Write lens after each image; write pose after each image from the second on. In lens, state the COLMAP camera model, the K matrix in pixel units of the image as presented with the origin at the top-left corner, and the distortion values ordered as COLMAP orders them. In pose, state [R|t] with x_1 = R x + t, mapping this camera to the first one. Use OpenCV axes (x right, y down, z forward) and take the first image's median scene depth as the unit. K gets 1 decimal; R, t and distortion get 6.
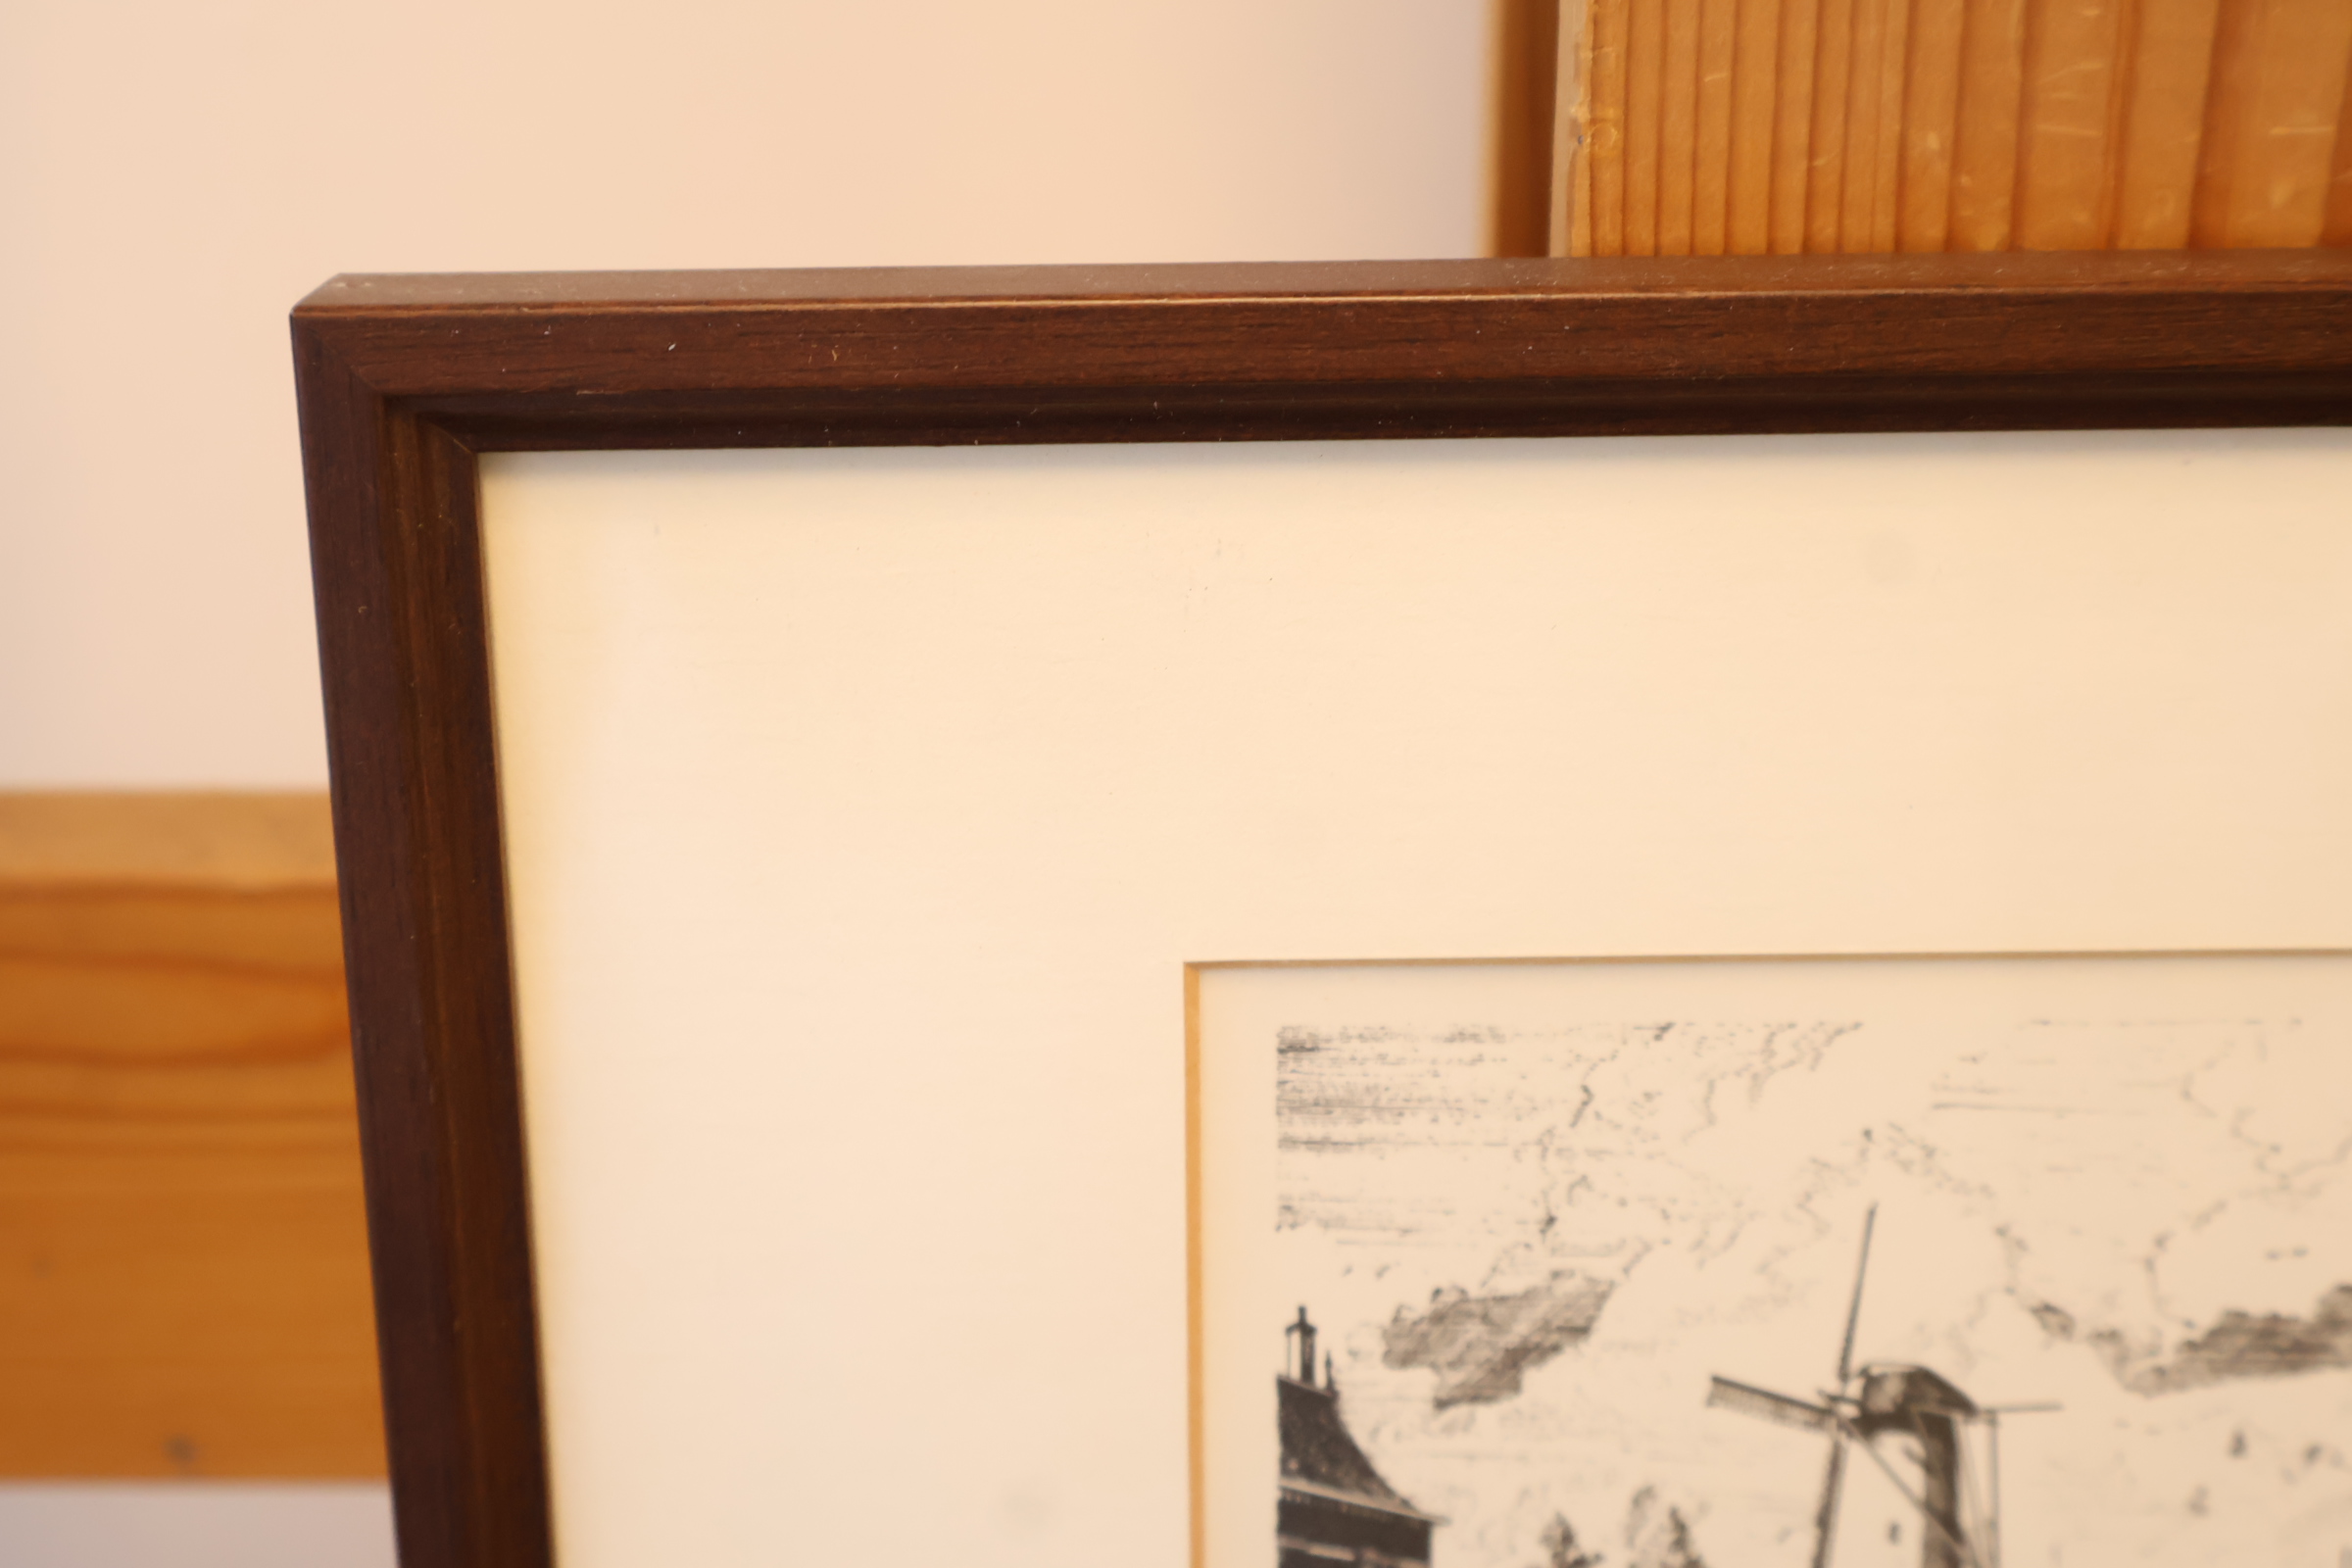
lens RADIAL K [[3632.5, 0, 1158.8], [0, 3632.5, 768.5], [0, 0, 1]] dist [0.019836, 0.000000]
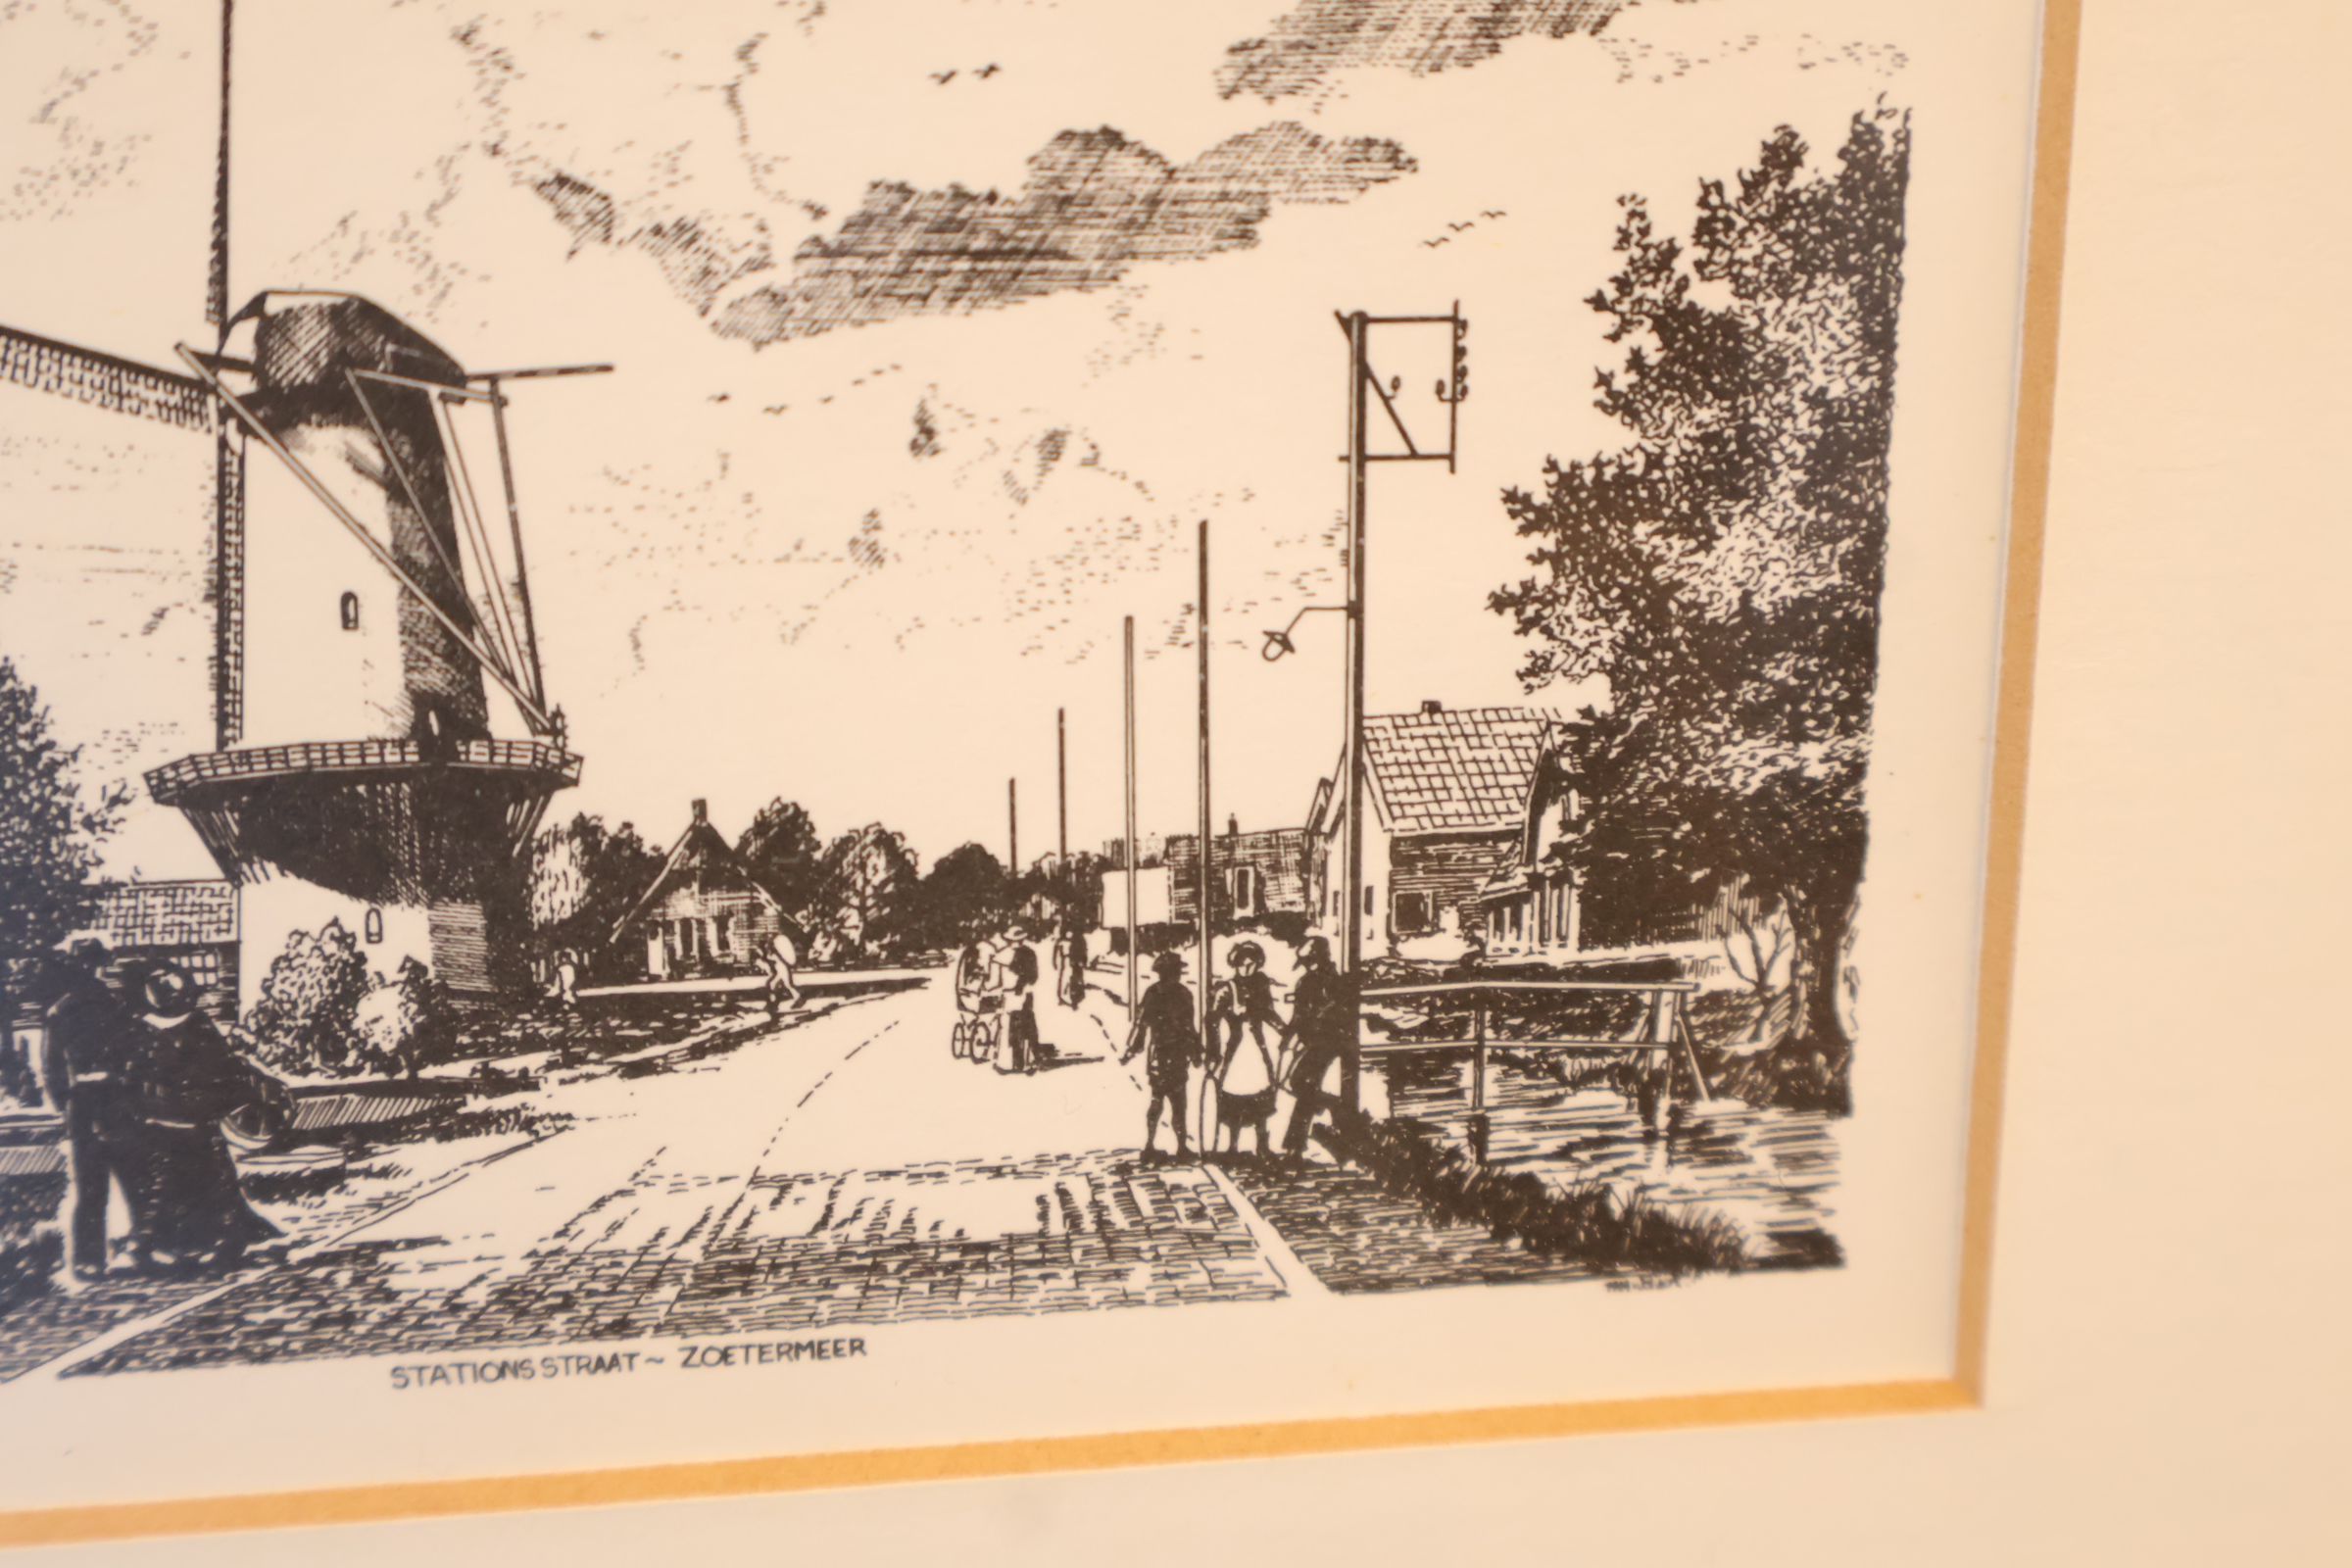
lens RADIAL K [[3632.5, 0, 1167.1], [0, 3632.5, 769.5], [0, 0, 1]] dist [0.019836, 0.000000]
pose [[0.992327, -0.037017, 0.117973, 0.270346], [0.037273, 0.999305, 0.000033, 0.247628], [-0.117892, 0.004364, 0.993017, 0.419151]]
